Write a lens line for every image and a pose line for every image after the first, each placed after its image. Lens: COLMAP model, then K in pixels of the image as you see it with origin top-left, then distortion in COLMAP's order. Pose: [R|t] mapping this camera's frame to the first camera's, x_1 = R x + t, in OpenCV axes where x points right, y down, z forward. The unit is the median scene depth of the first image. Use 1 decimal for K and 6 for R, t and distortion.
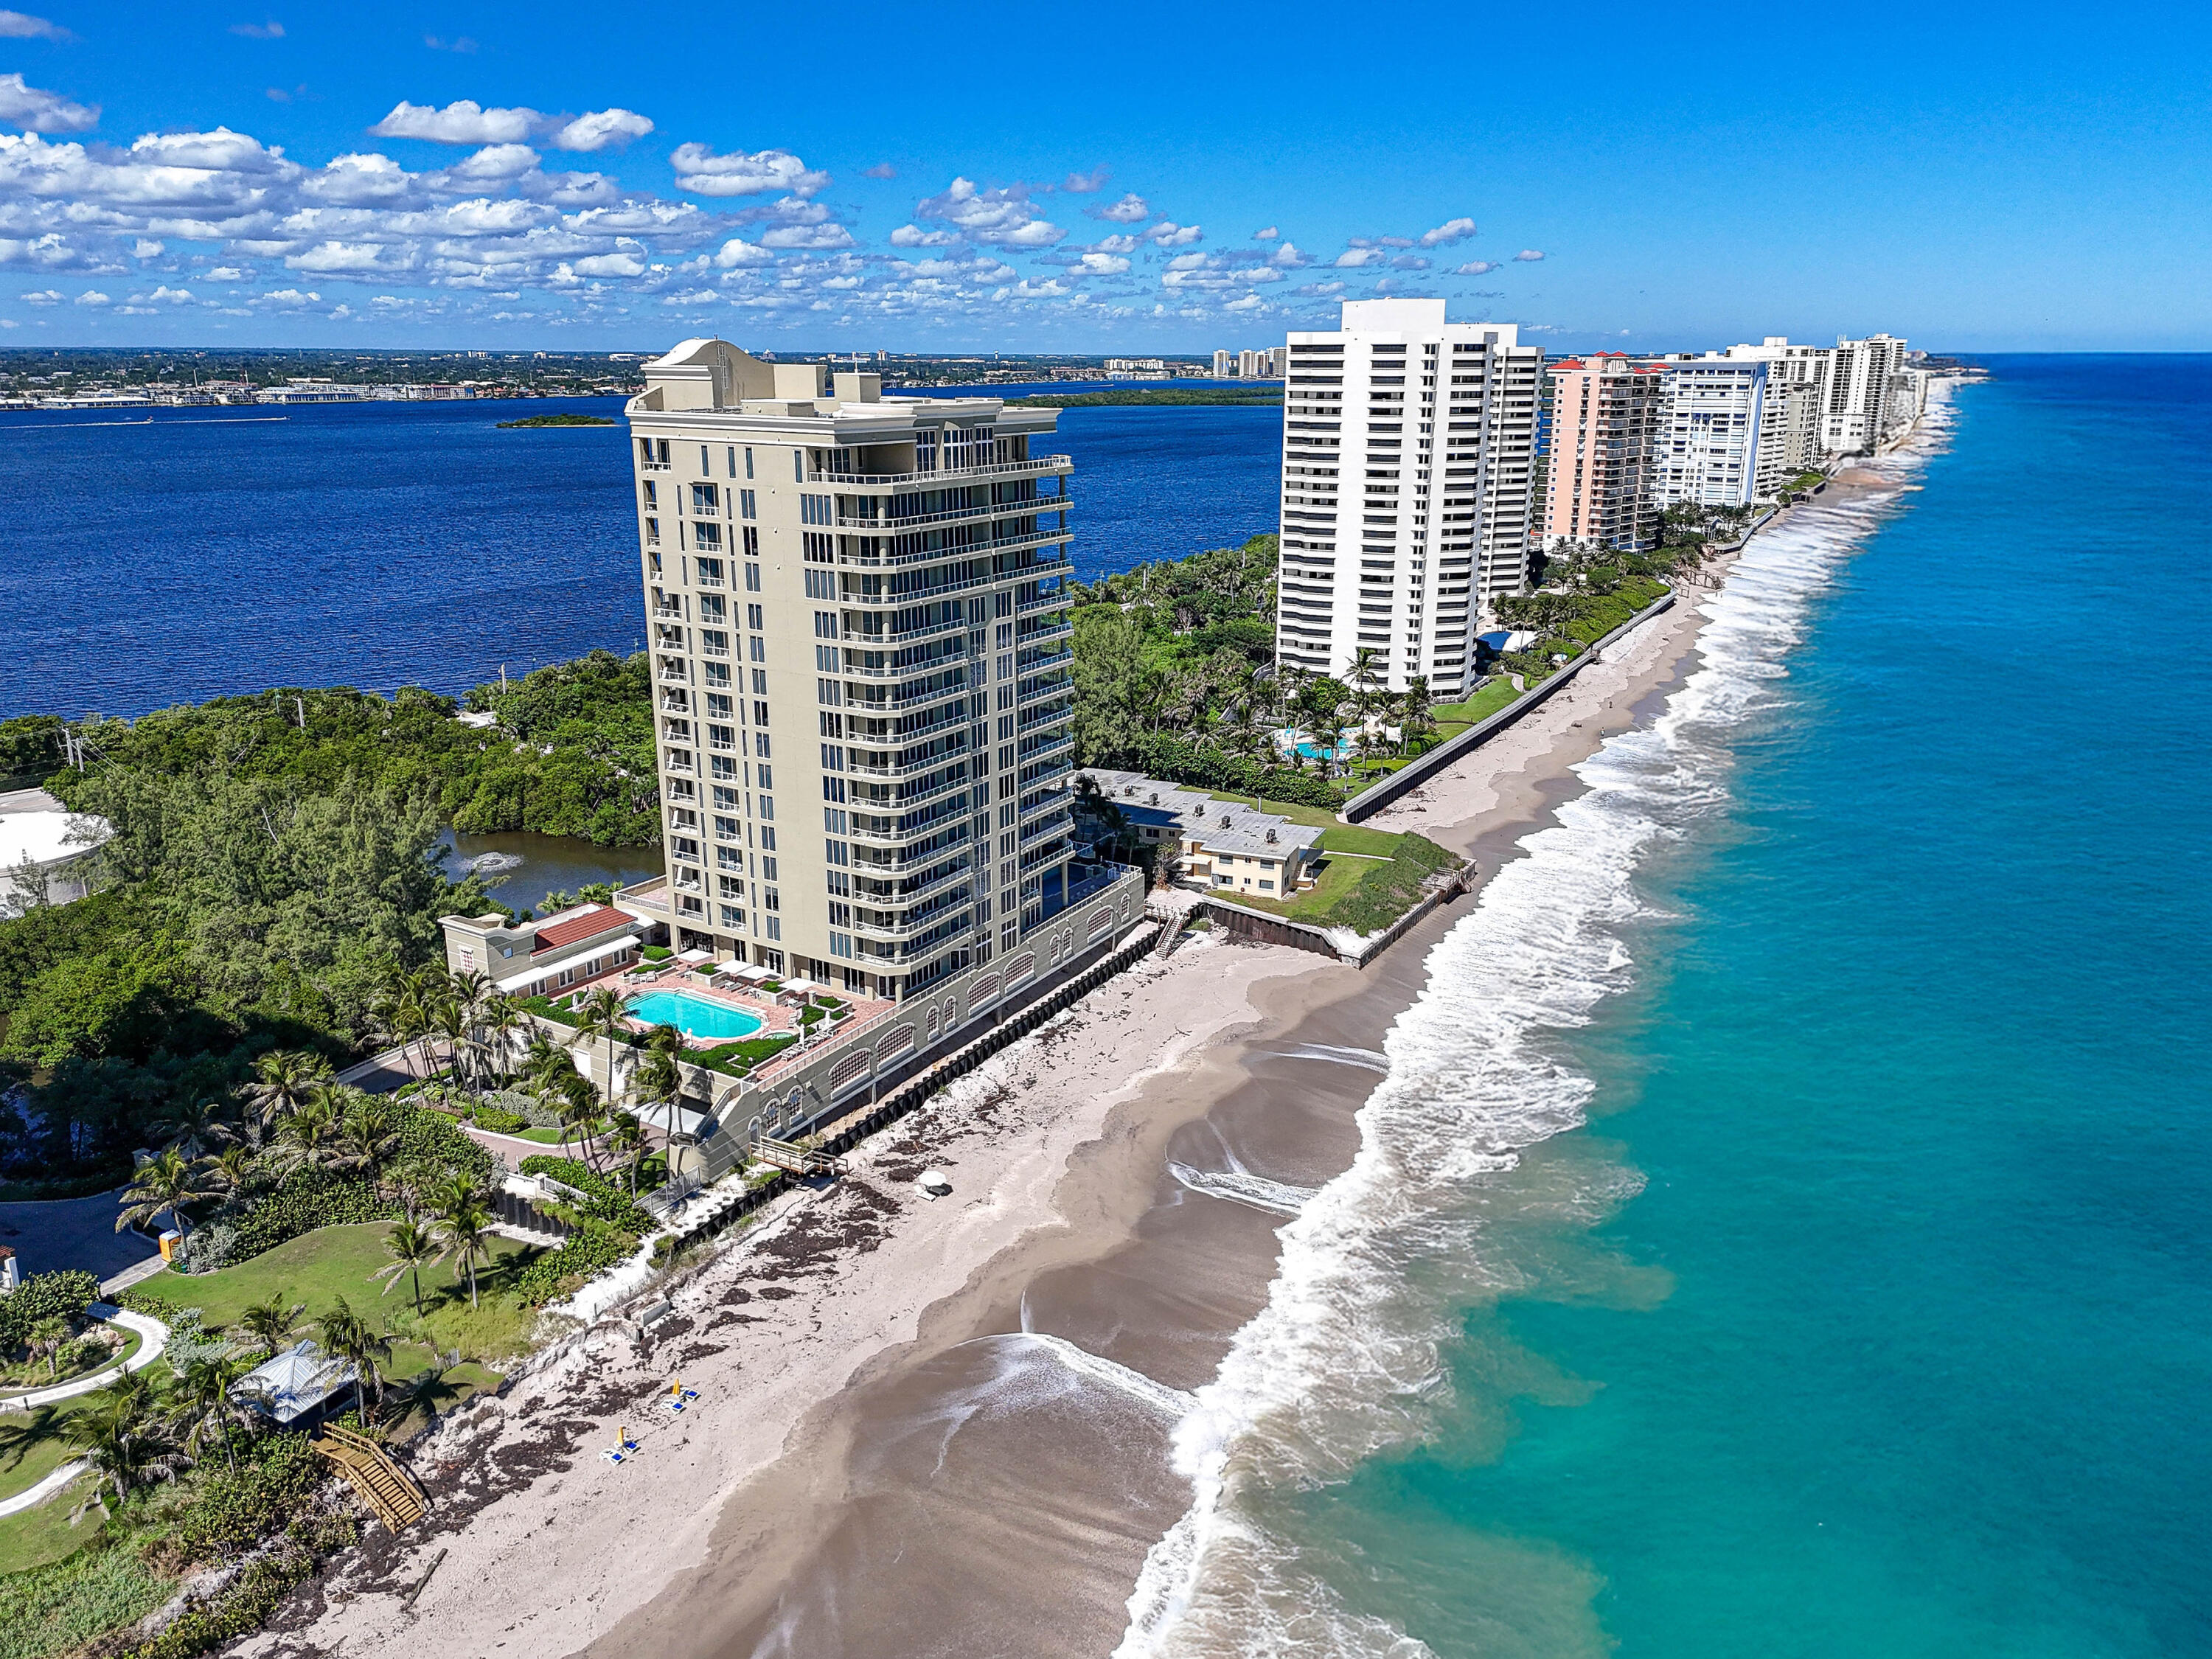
lens RADIAL K [[1660.8, 0, 1106.0], [0, 1660.8, 829.5], [0, 0, 1]] dist [0.117416, -0.119918]
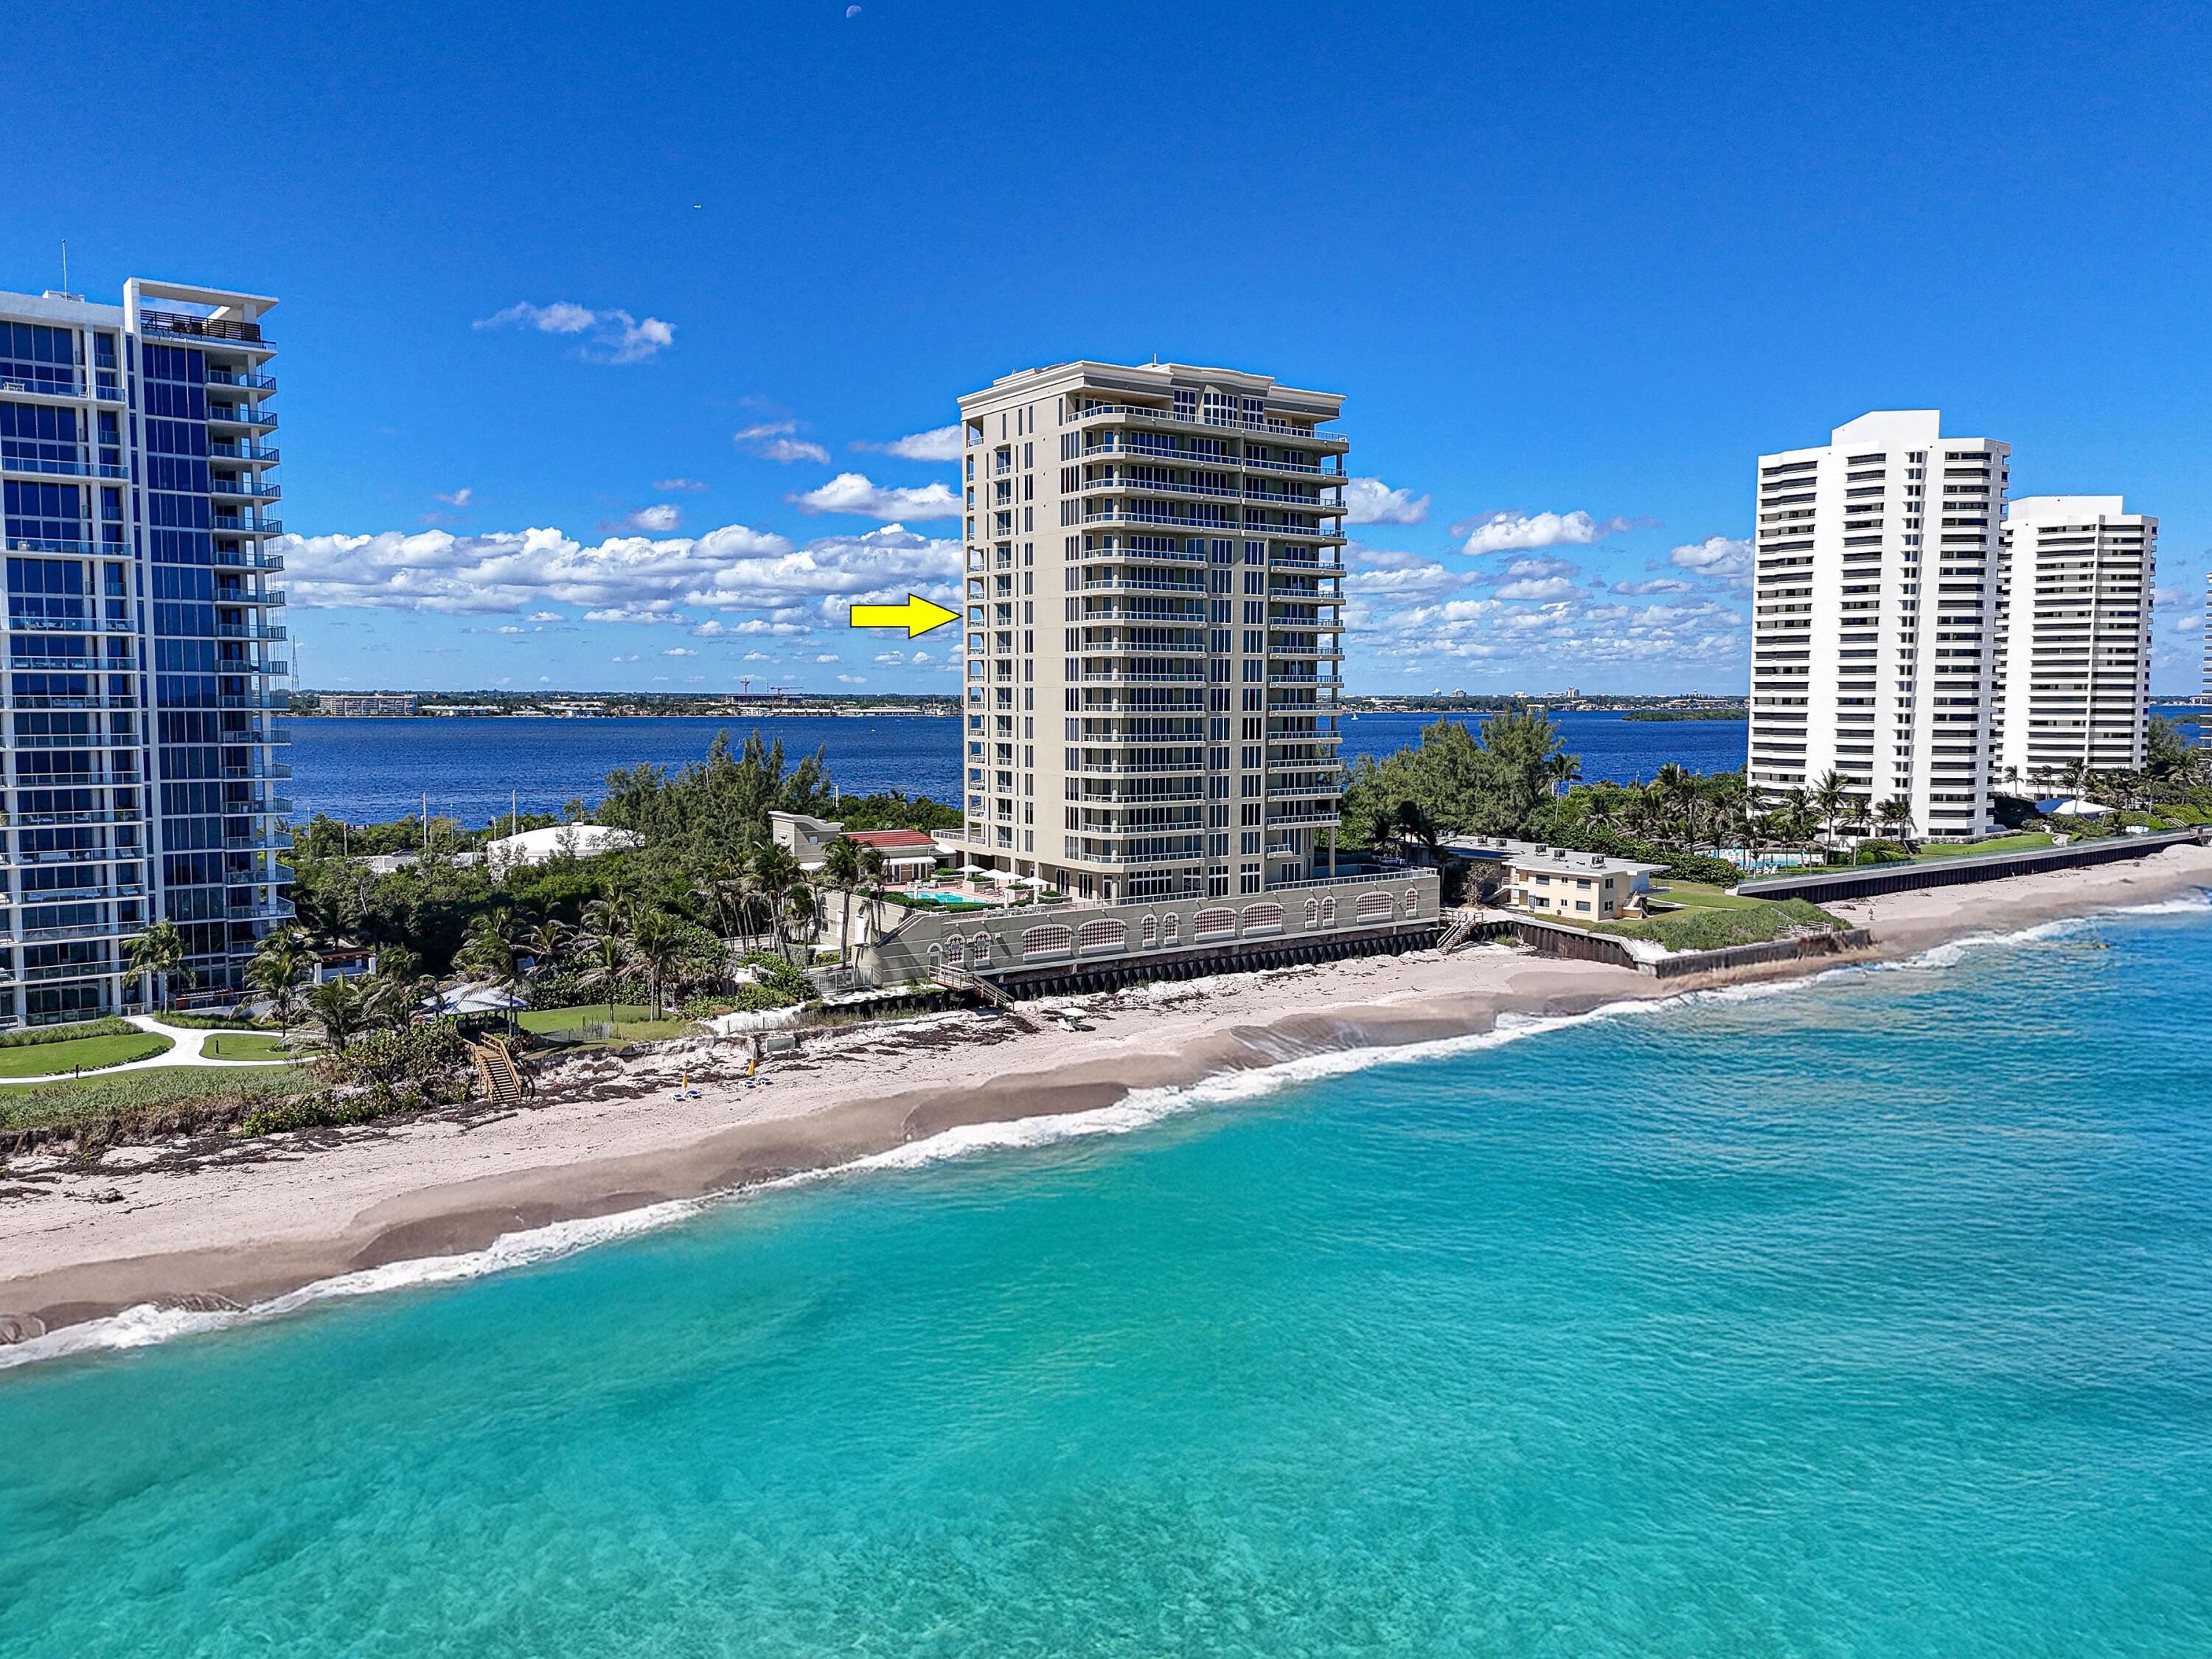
lens RADIAL K [[1660.8, 0, 1106.0], [0, 1660.8, 829.5], [0, 0, 1]] dist [0.117416, -0.119918]
pose [[0.915018, 0.032034, -0.402139, 0.281003], [-0.115279, 0.976038, -0.184552, 0.241830], [0.386591, 0.215227, 0.896786, 0.033255]]
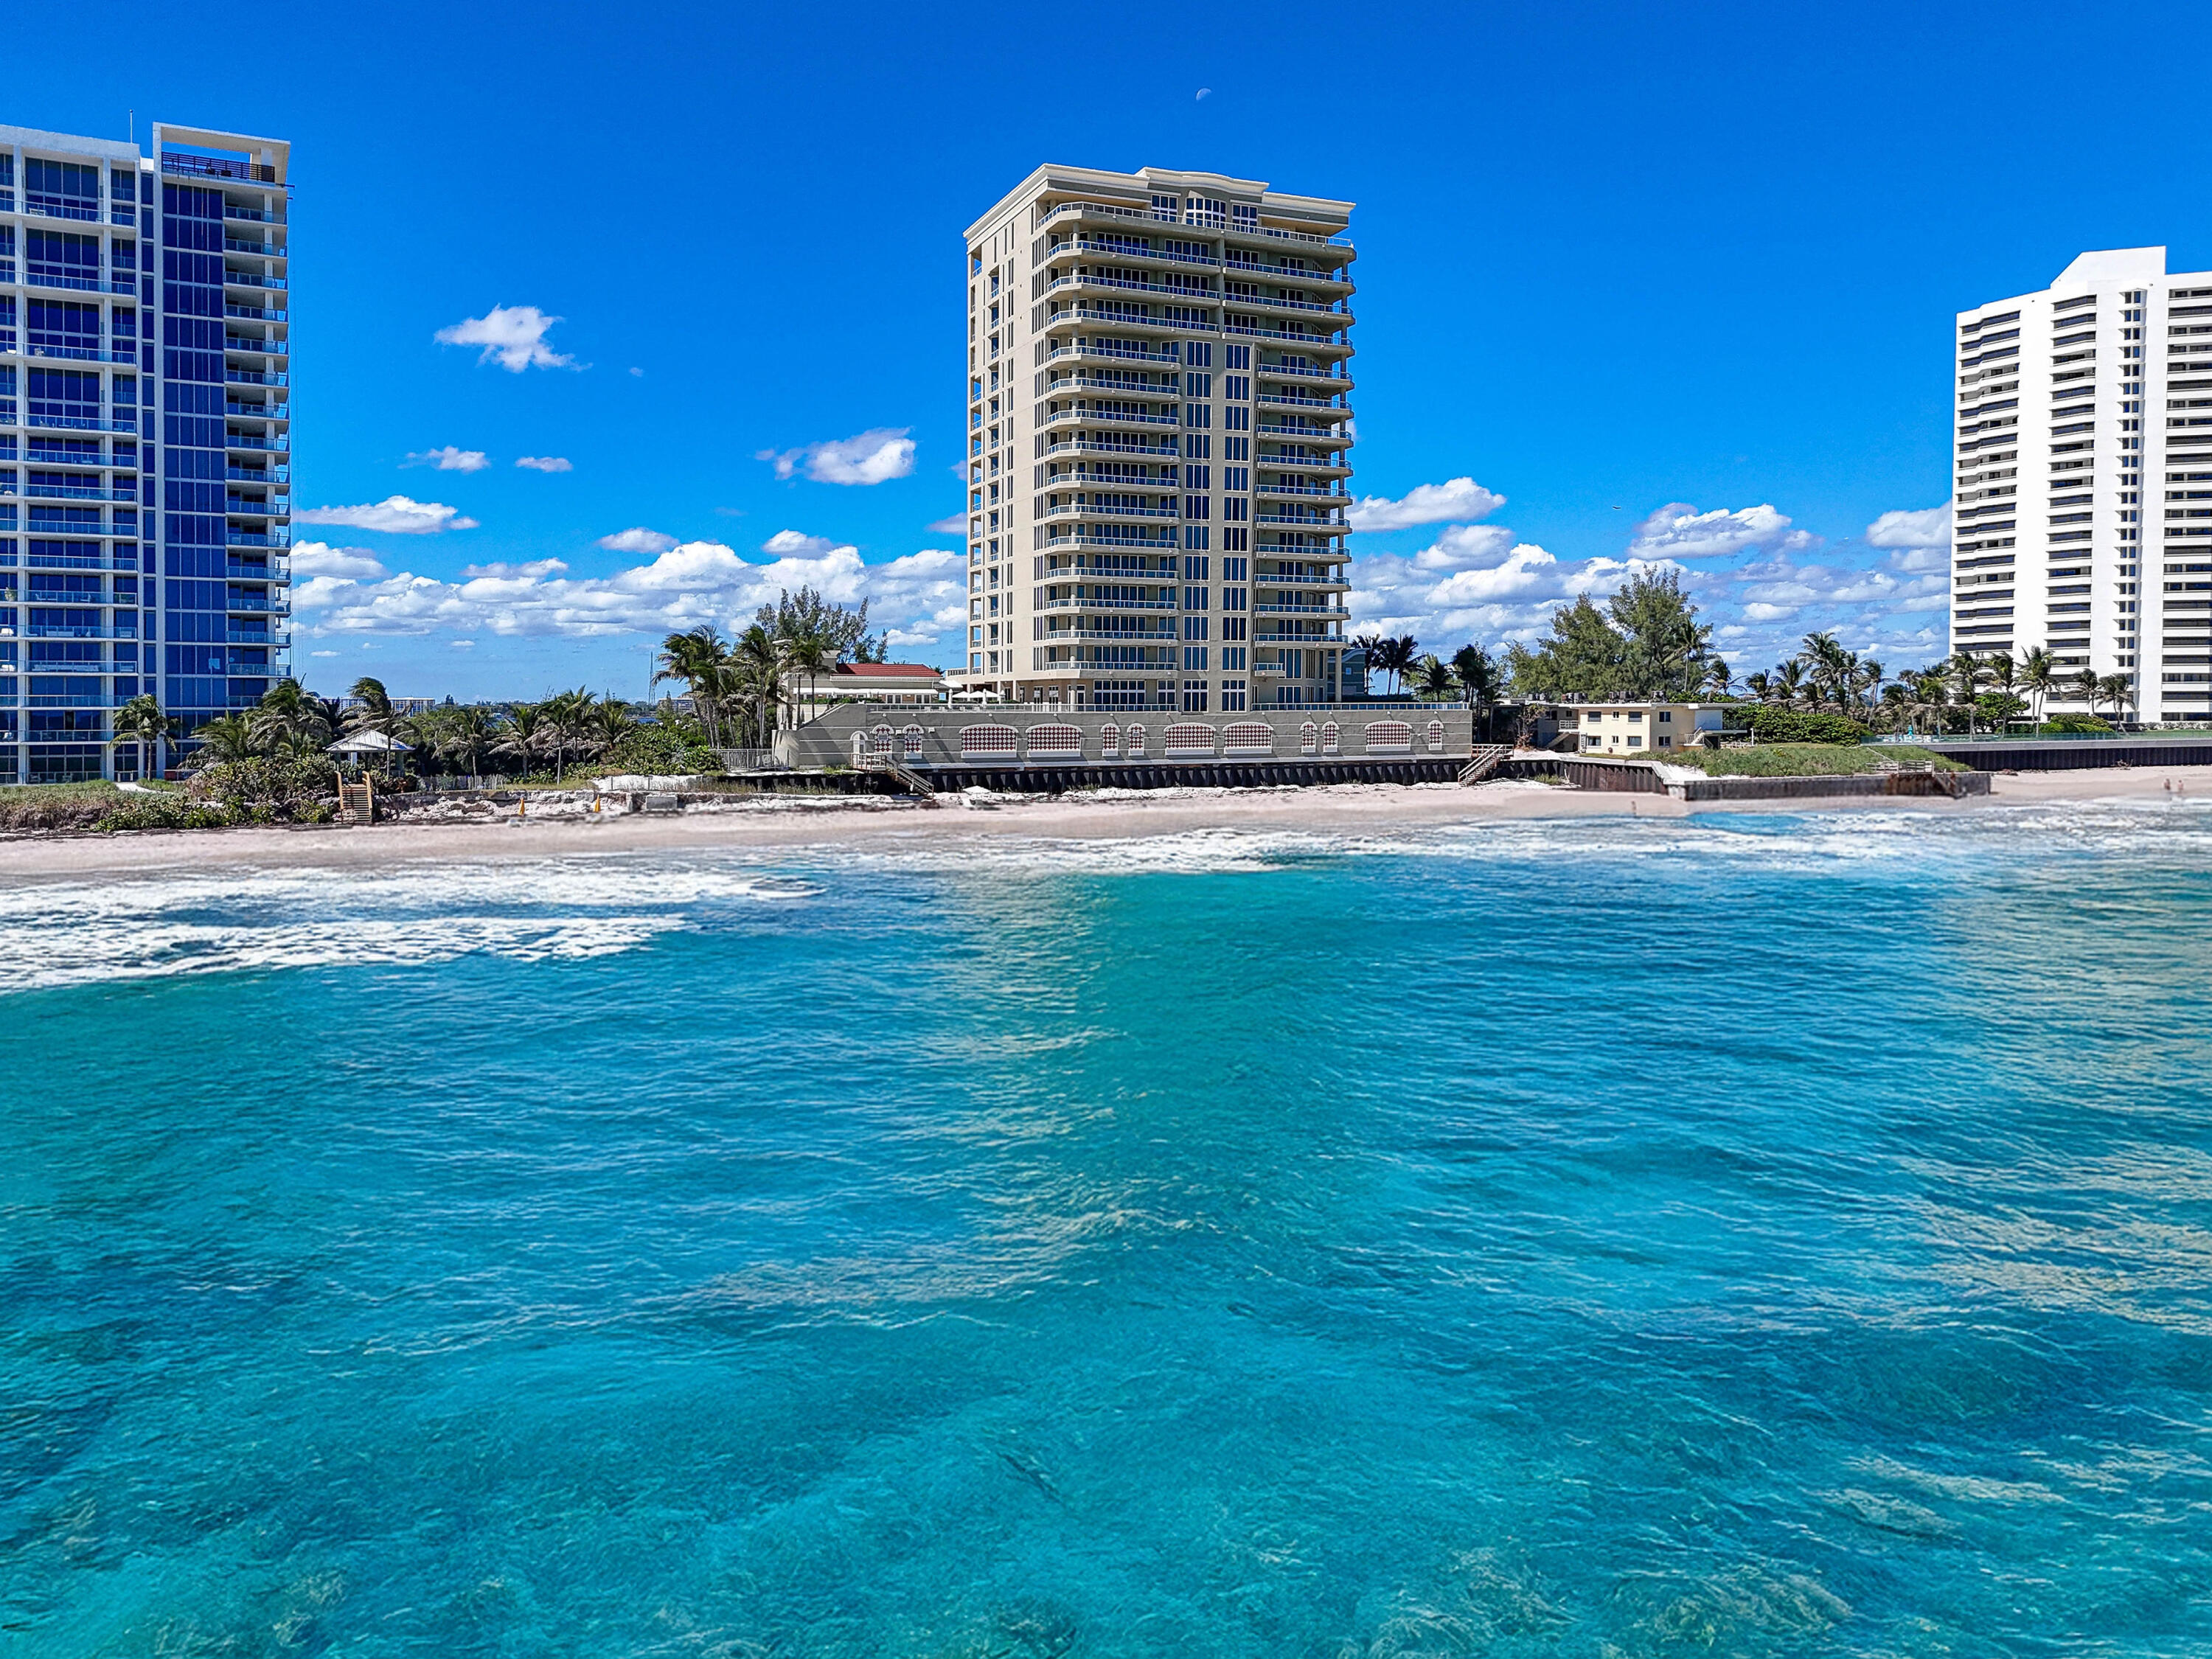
lens RADIAL K [[1698.9, 0, 1137.6], [0, 1698.9, 777.8], [0, 0, 1]] dist [0.105245, -0.130803]
pose [[0.812881, -0.000538, -0.582430, 0.493703], [-0.156168, 0.963181, -0.218848, 0.349331], [0.561103, 0.268855, 0.782867, 0.199365]]
